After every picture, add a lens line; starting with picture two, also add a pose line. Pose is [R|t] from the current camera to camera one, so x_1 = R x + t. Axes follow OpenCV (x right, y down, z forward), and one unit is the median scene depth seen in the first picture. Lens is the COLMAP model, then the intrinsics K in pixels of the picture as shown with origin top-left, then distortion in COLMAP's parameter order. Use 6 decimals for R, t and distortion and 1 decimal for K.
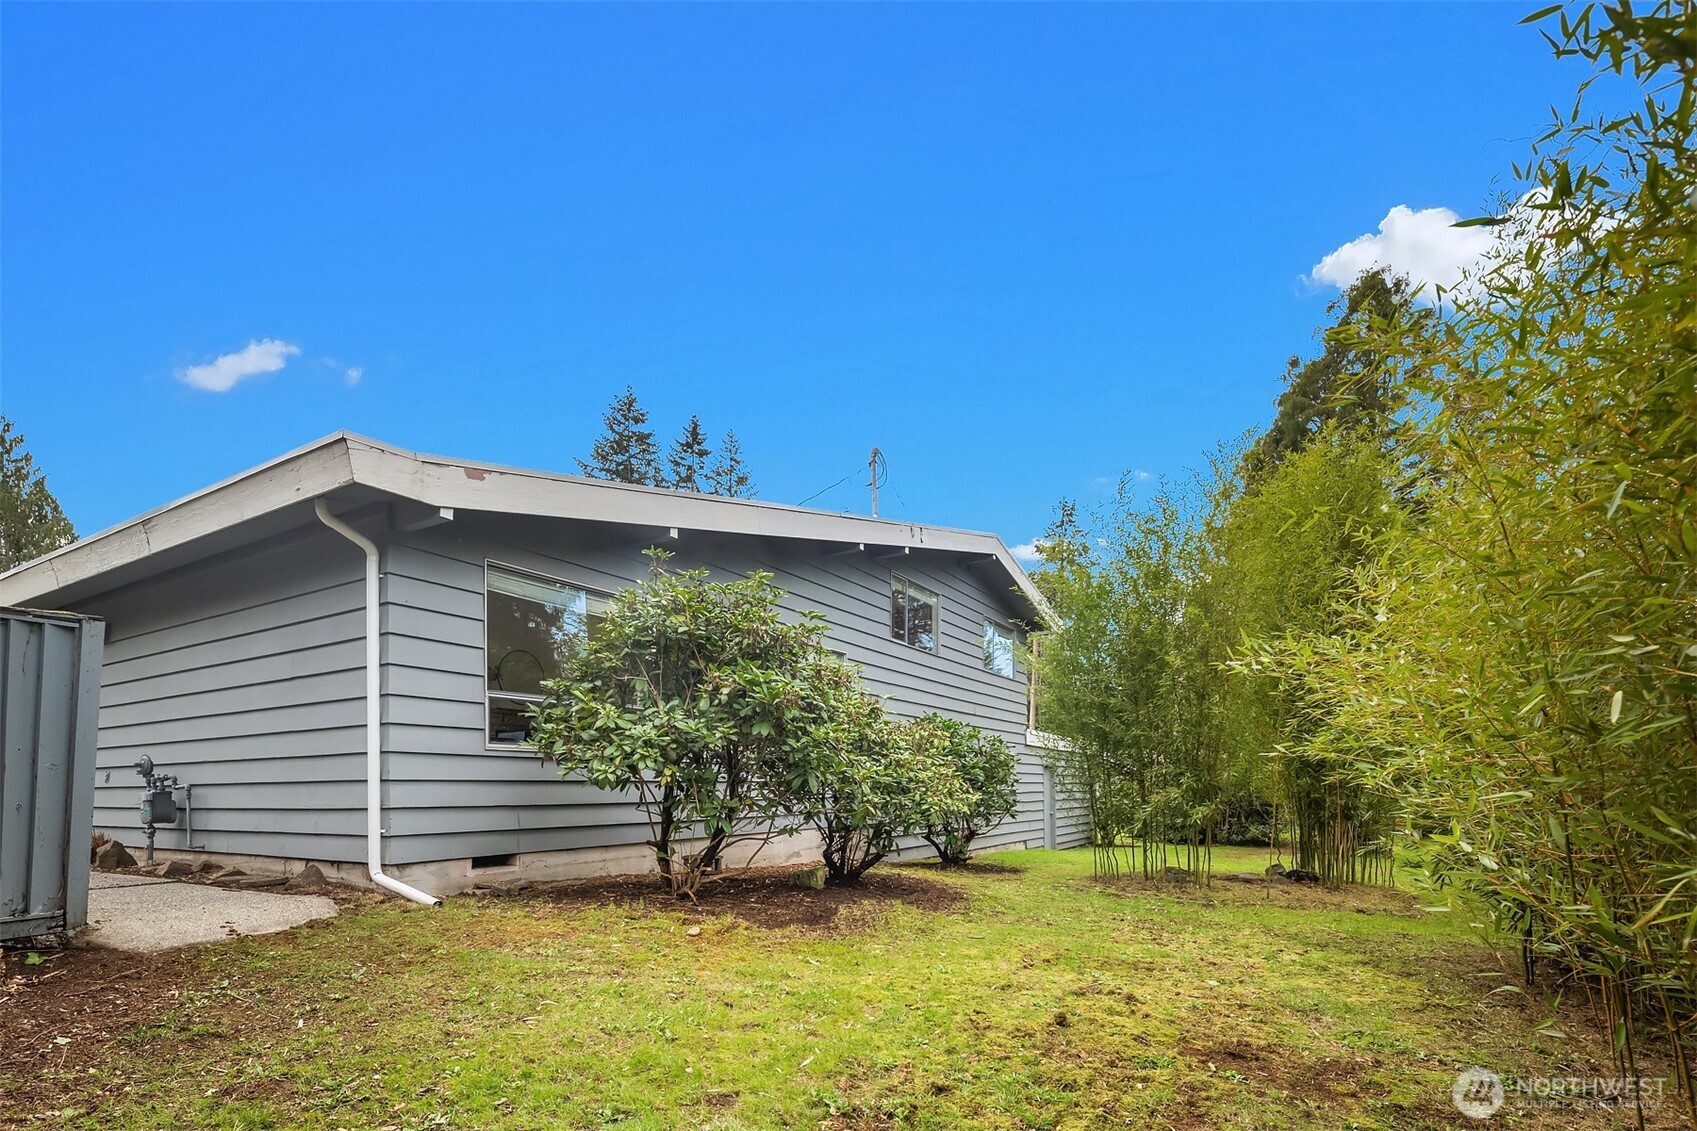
lens RADIAL K [[832.9, 0, 846.0], [0, 832.9, 576.4], [0, 0, 1]] dist [-0.004036, -0.000121]
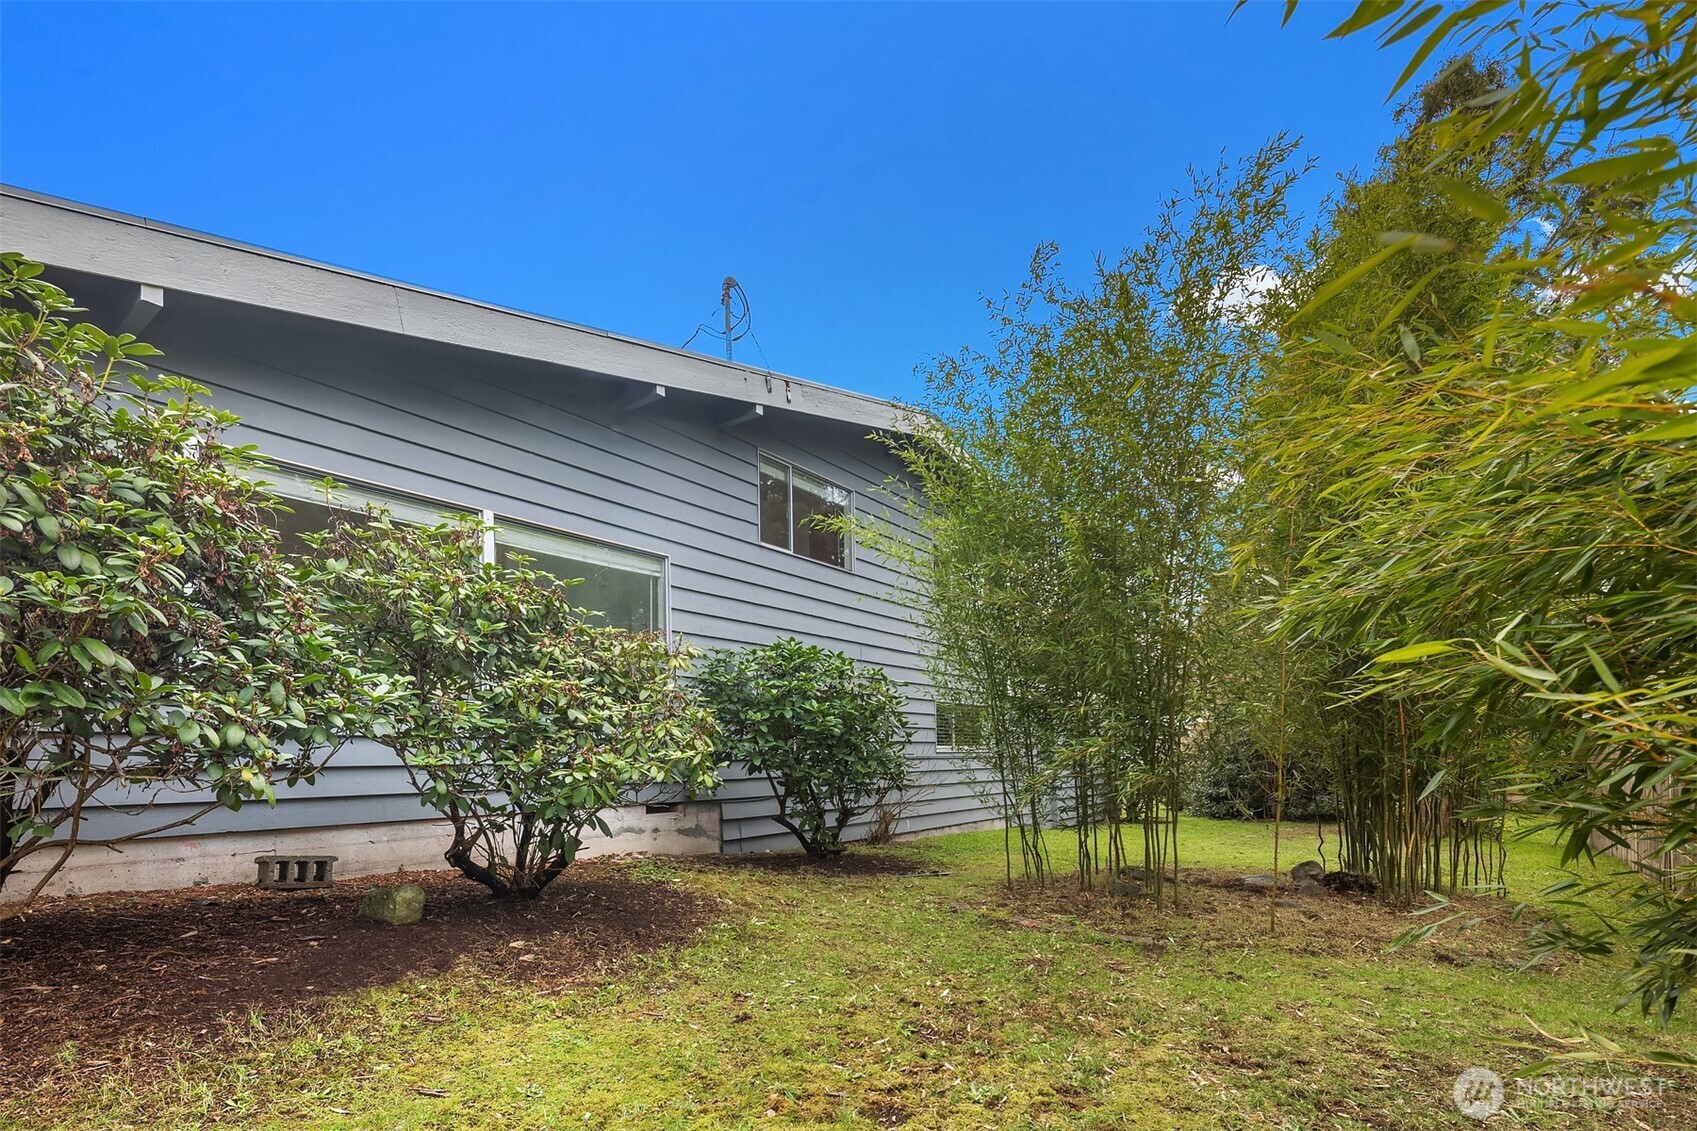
lens RADIAL K [[832.9, 0, 851.1], [0, 832.9, 555.5], [0, 0, 1]] dist [-0.004036, -0.000121]
pose [[0.996663, -0.027279, -0.076928, 0.217228], [0.028048, 0.999567, 0.008945, 0.094357], [0.076651, -0.011073, 0.996997, 0.332379]]
